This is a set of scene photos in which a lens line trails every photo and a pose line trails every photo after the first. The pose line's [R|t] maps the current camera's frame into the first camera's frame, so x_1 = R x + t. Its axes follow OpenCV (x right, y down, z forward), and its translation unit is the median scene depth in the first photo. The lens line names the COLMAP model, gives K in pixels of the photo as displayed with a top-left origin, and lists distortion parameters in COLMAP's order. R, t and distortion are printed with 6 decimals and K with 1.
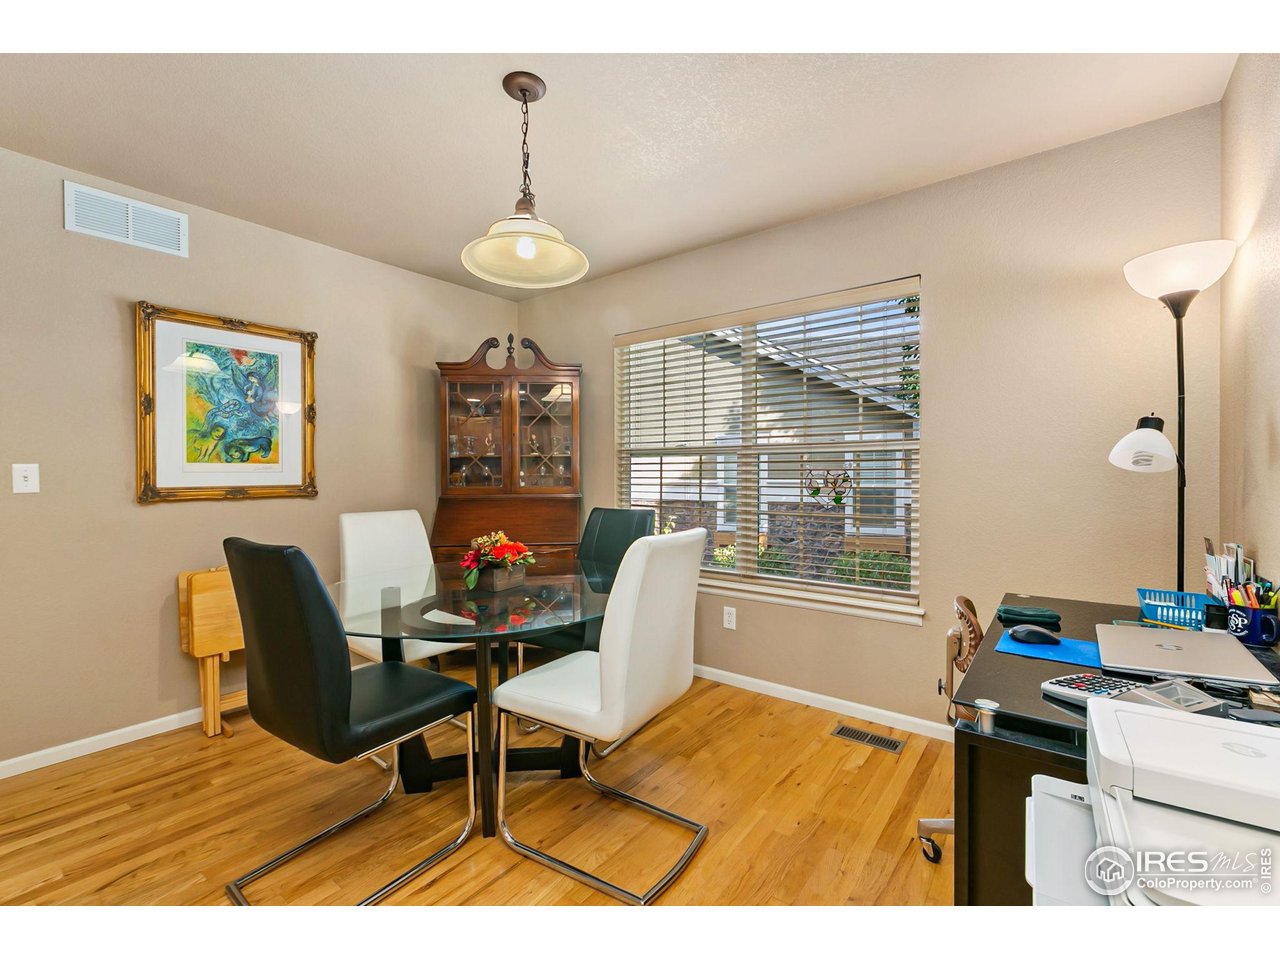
lens RADIAL K [[554.4, 0, 644.3], [0, 554.4, 477.0], [0, 0, 1]] dist [-0.004586, -0.001876]
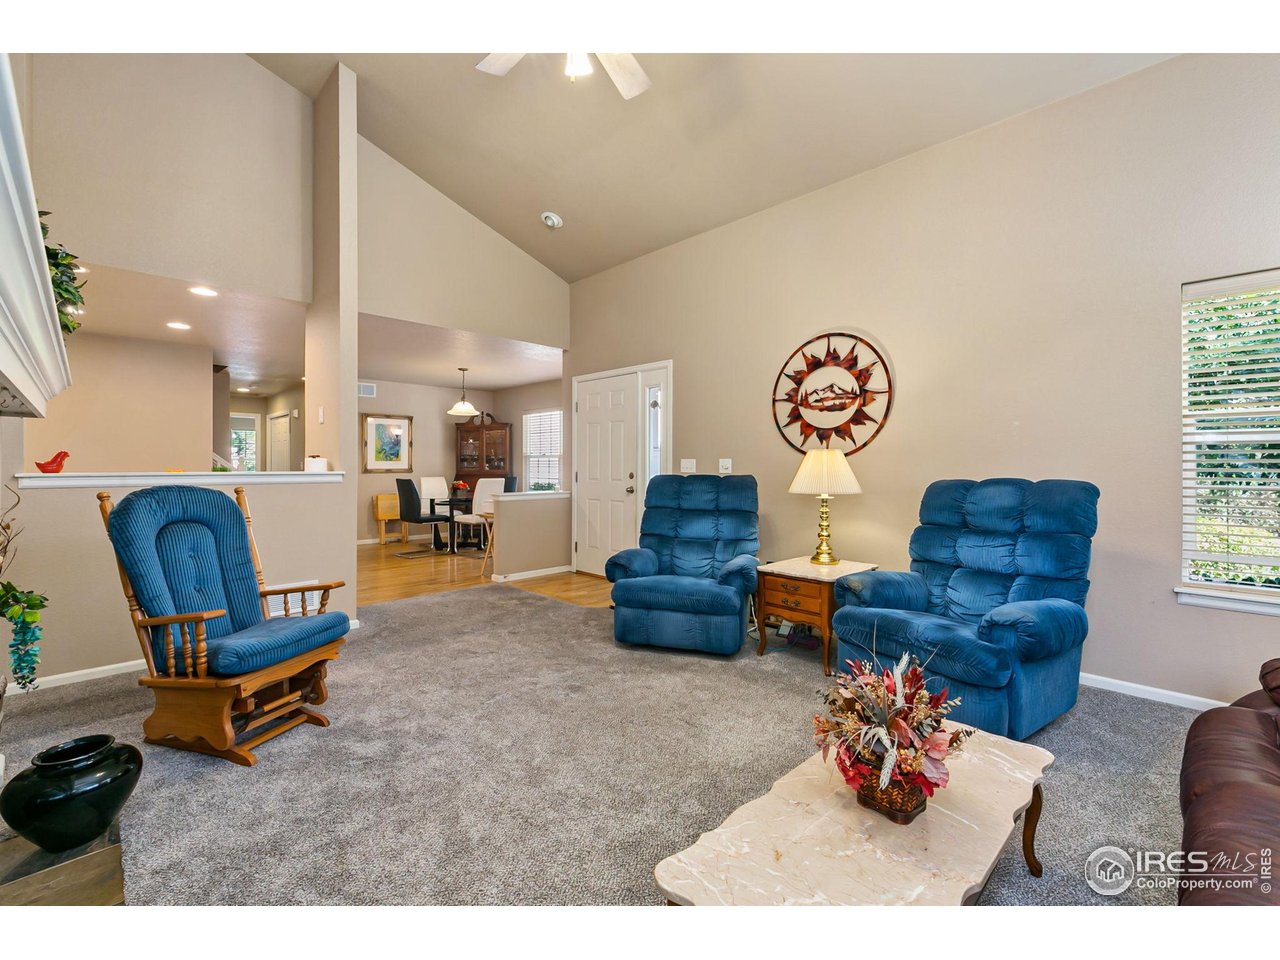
lens RADIAL K [[554.4, 0, 641.0], [0, 554.4, 470.4], [0, 0, 1]] dist [-0.004586, -0.001876]
pose [[0.991383, -0.002306, -0.130975, 1.087731], [0.001637, 0.999985, -0.005212, 0.044735], [0.130985, 0.004952, 0.991372, -1.926525]]
